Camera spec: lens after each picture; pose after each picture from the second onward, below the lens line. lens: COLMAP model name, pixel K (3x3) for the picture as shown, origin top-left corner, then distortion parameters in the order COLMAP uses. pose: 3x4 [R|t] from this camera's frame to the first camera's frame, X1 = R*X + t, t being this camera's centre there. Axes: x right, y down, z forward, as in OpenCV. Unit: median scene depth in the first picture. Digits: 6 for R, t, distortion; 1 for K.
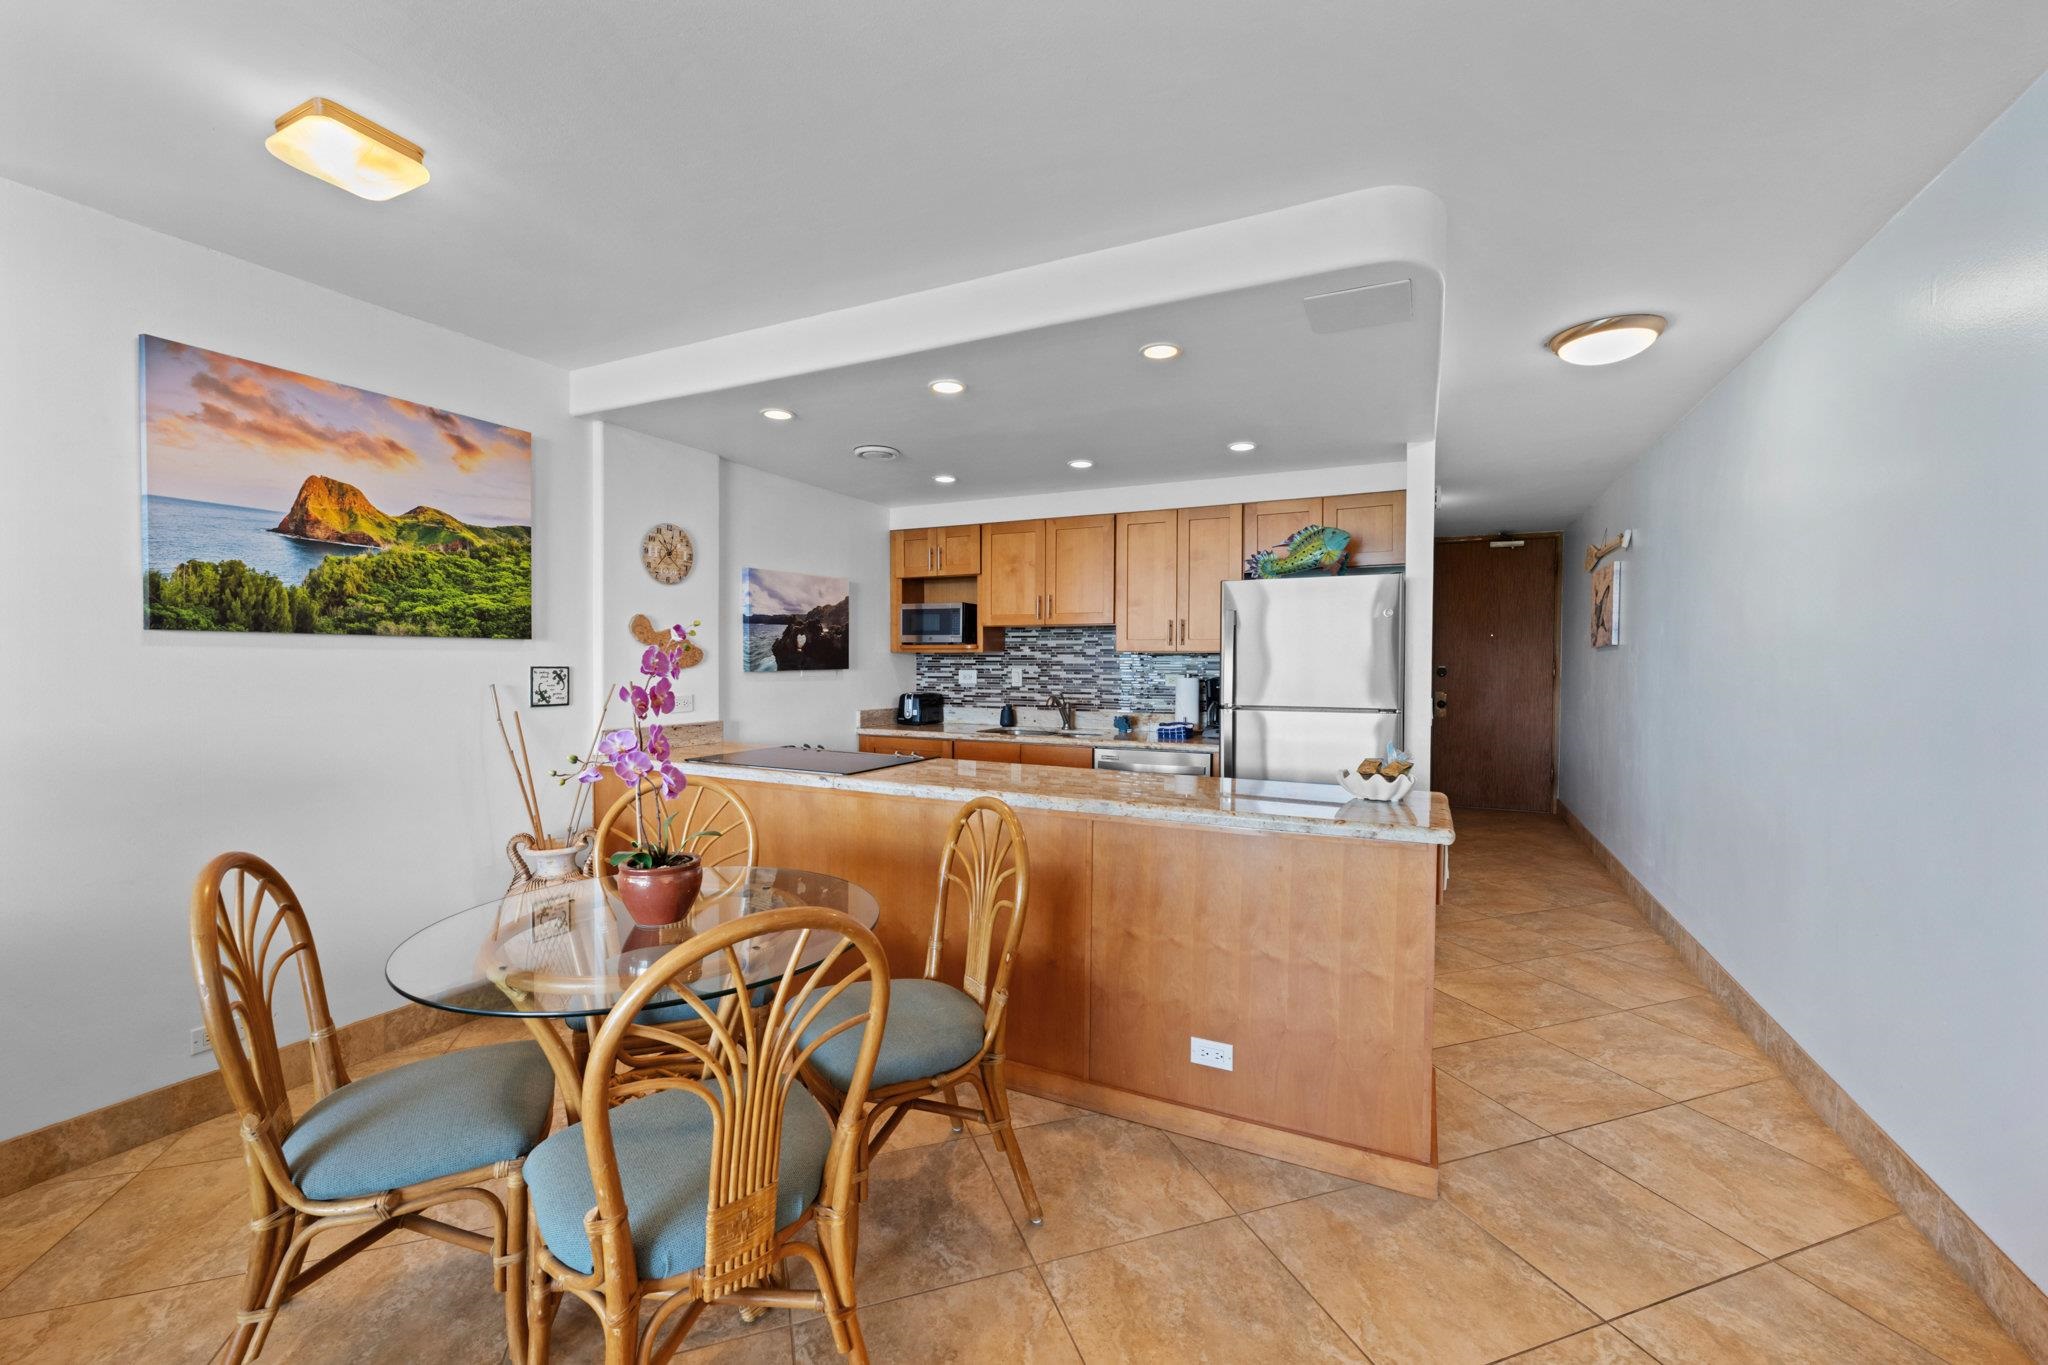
lens RADIAL K [[823.0, 0, 1029.9], [0, 823.0, 671.2], [0, 0, 1]] dist [-0.002106, 0.000020]
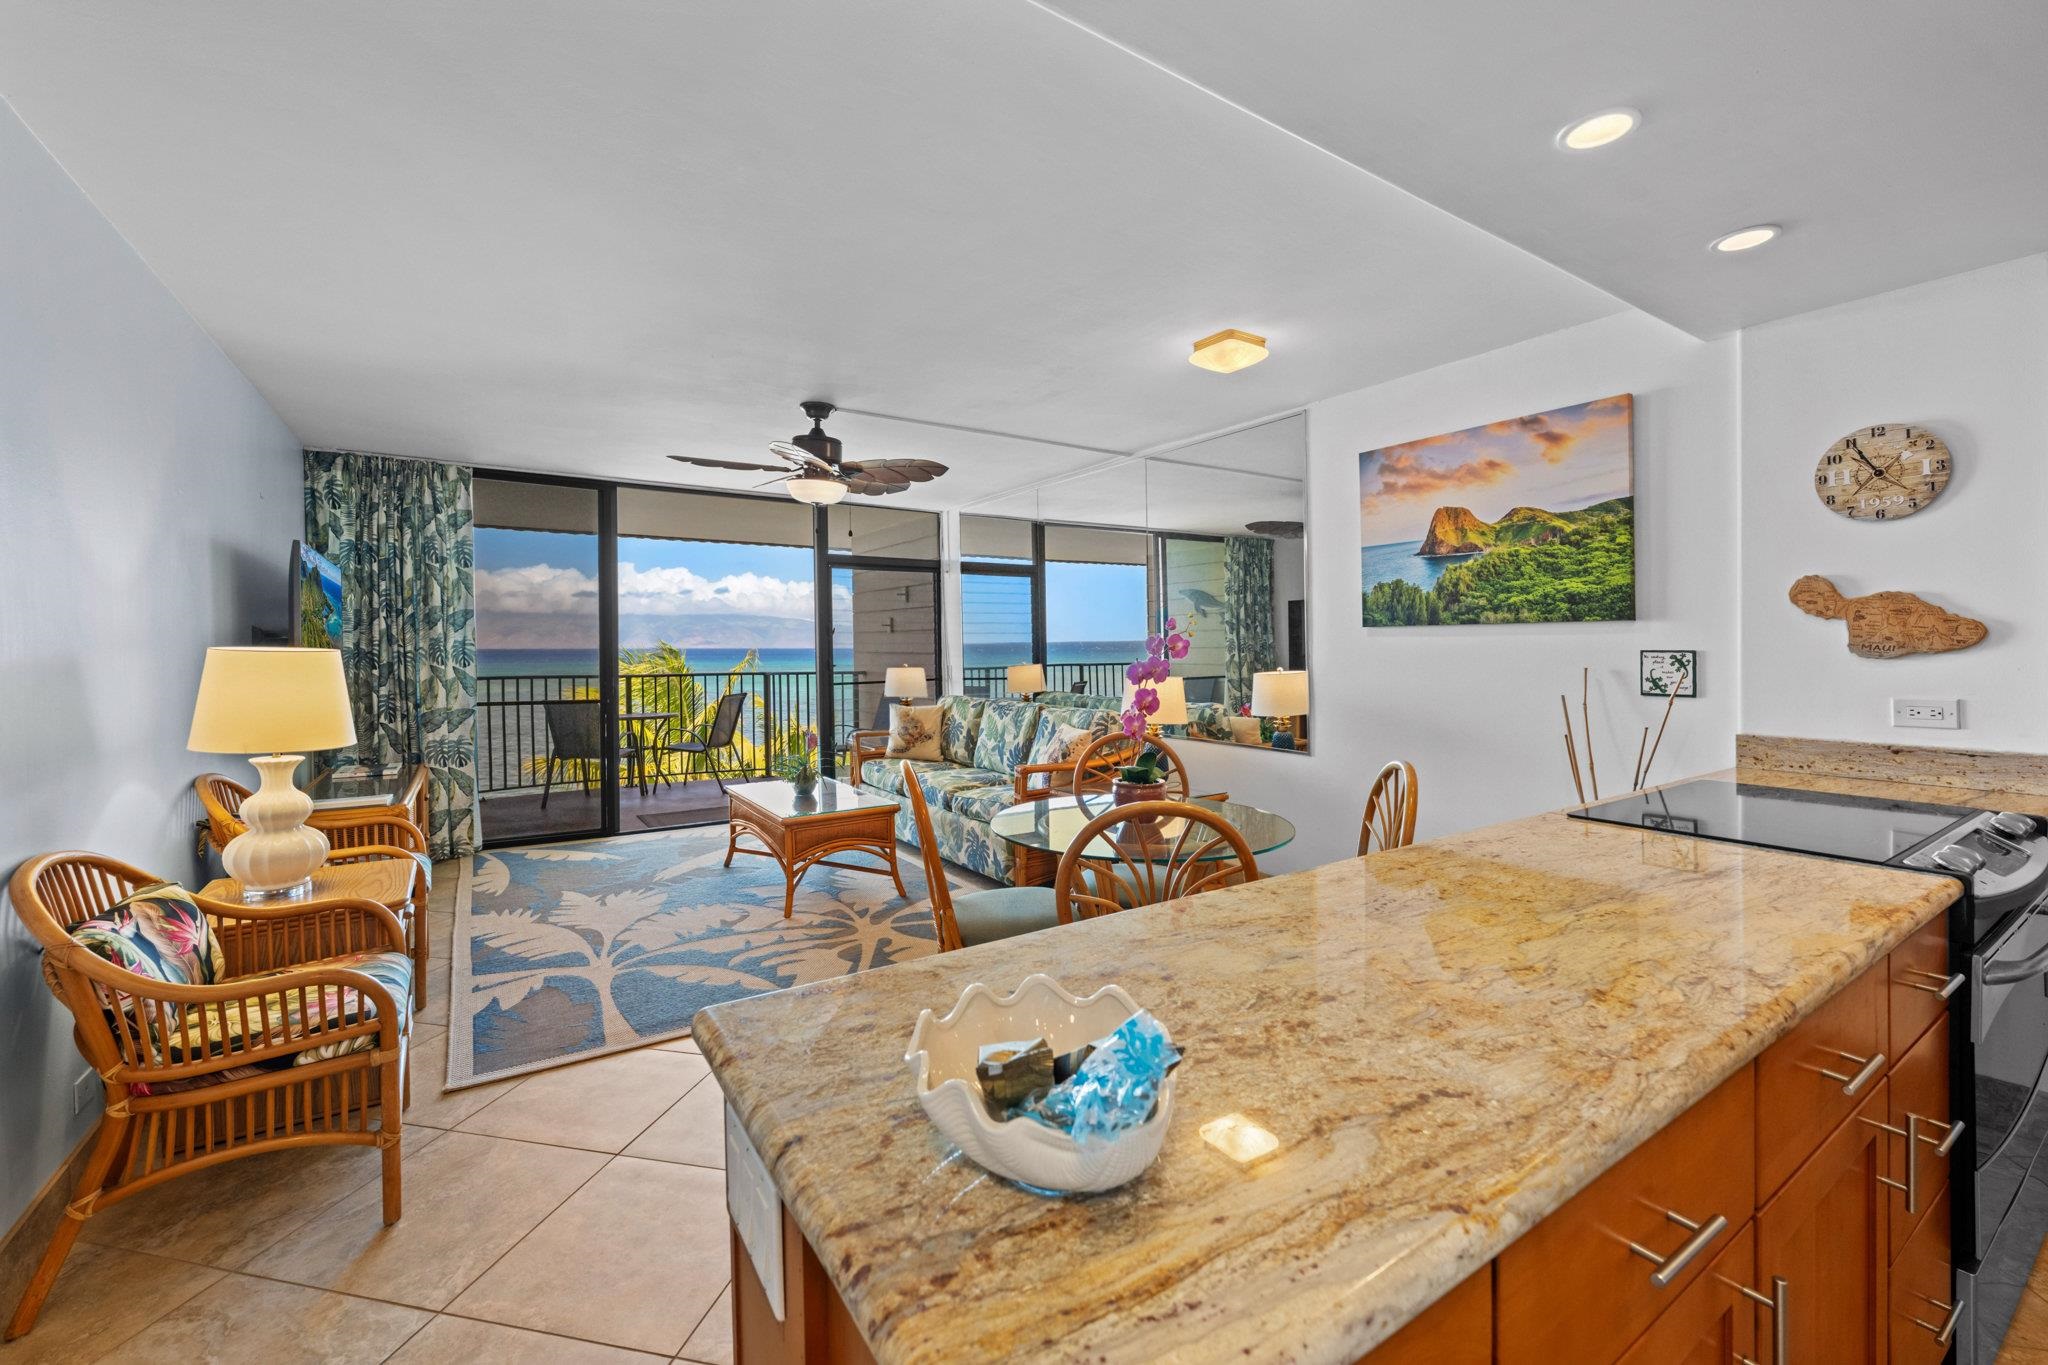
lens RADIAL K [[823.0, 0, 1023.7], [0, 823.0, 651.8], [0, 0, 1]] dist [-0.002106, 0.000020]
pose [[-0.513510, 0.004396, -0.858072, 0.446097], [-0.007028, 0.999932, 0.009329, -0.006247], [0.858055, 0.010821, -0.513444, 0.765827]]
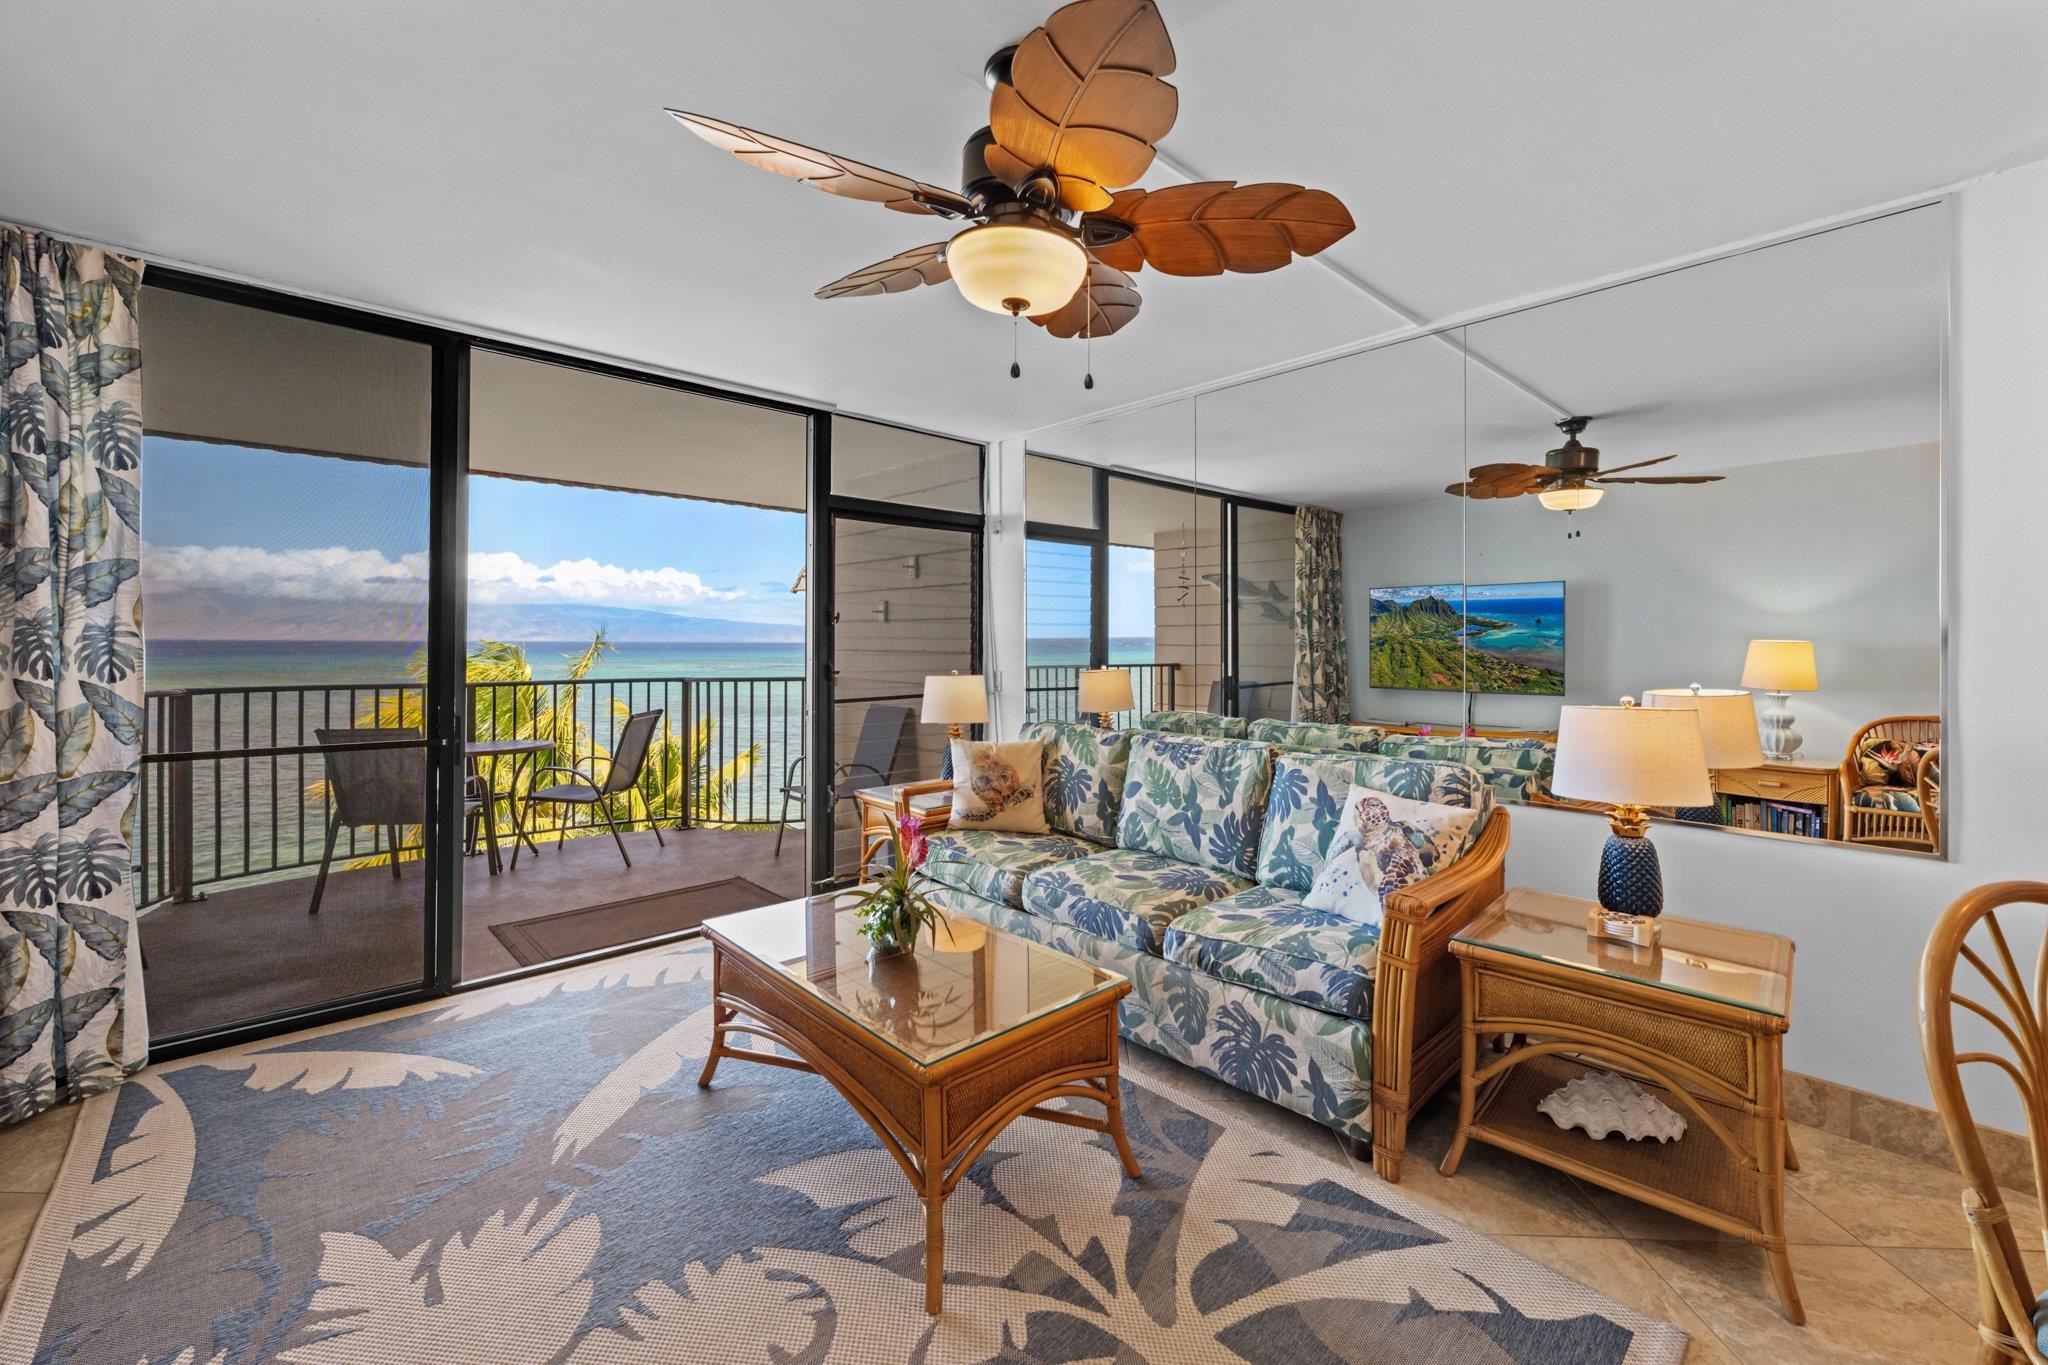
lens RADIAL K [[823.0, 0, 1024.6], [0, 823.0, 628.2], [0, 0, 1]] dist [-0.002106, 0.000020]
pose [[-0.369309, -0.019351, -0.929105, 0.071512], [-0.013844, 0.999787, -0.015320, -0.003421], [0.929204, 0.007205, -0.369498, 0.144154]]
